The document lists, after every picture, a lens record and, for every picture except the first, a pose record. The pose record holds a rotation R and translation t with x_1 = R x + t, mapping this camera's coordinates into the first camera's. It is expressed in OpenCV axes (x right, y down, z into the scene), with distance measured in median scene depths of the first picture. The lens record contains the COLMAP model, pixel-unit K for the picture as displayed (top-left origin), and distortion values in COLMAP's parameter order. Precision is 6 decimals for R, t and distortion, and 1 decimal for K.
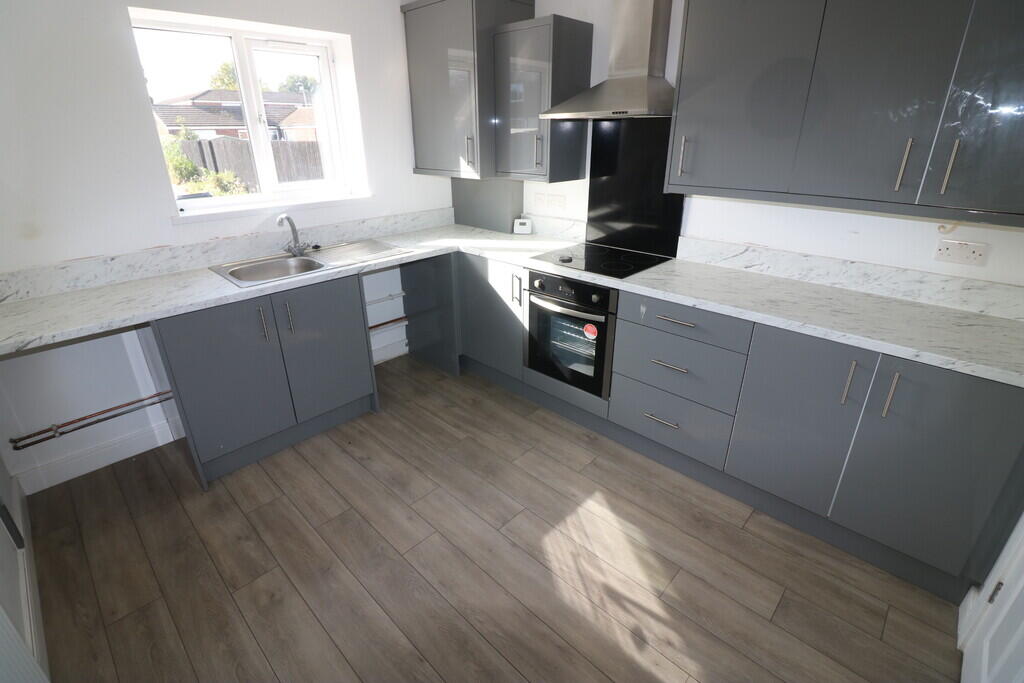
lens RADIAL K [[473.6, 0, 509.4], [0, 473.6, 329.5], [0, 0, 1]] dist [-0.012723, 0.000038]
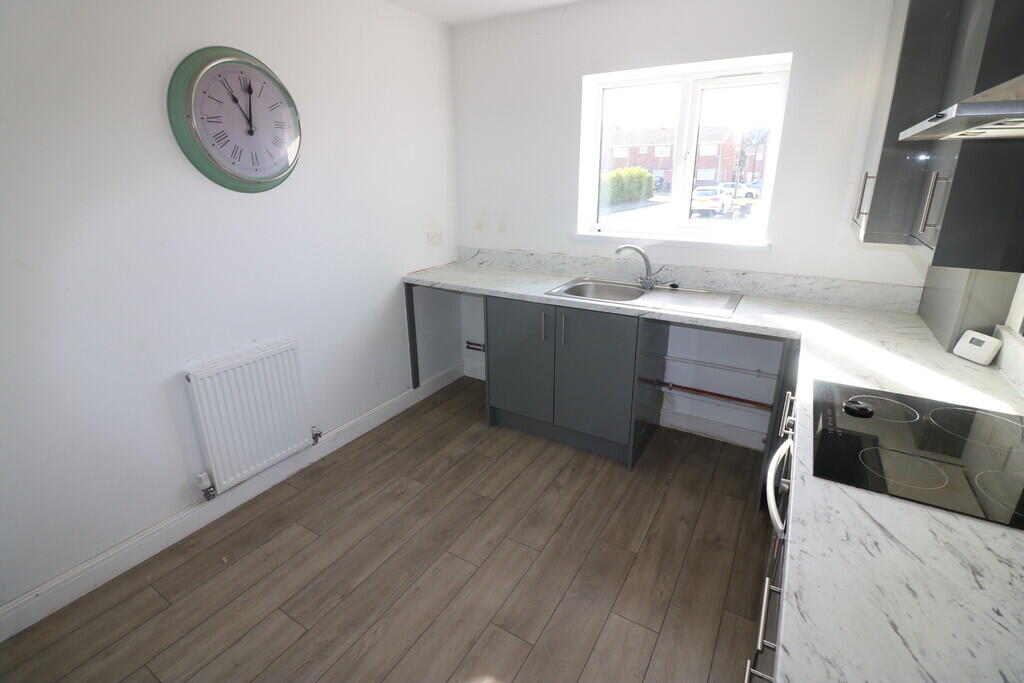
lens RADIAL K [[481.0, 0, 508.5], [0, 481.0, 321.0], [0, 0, 1]] dist [-0.000867, -0.000084]
pose [[0.207690, 0.290419, -0.934089, 0.531751], [-0.368325, 0.907849, 0.200366, -0.213808], [0.906202, 0.302434, 0.295519, 0.506367]]
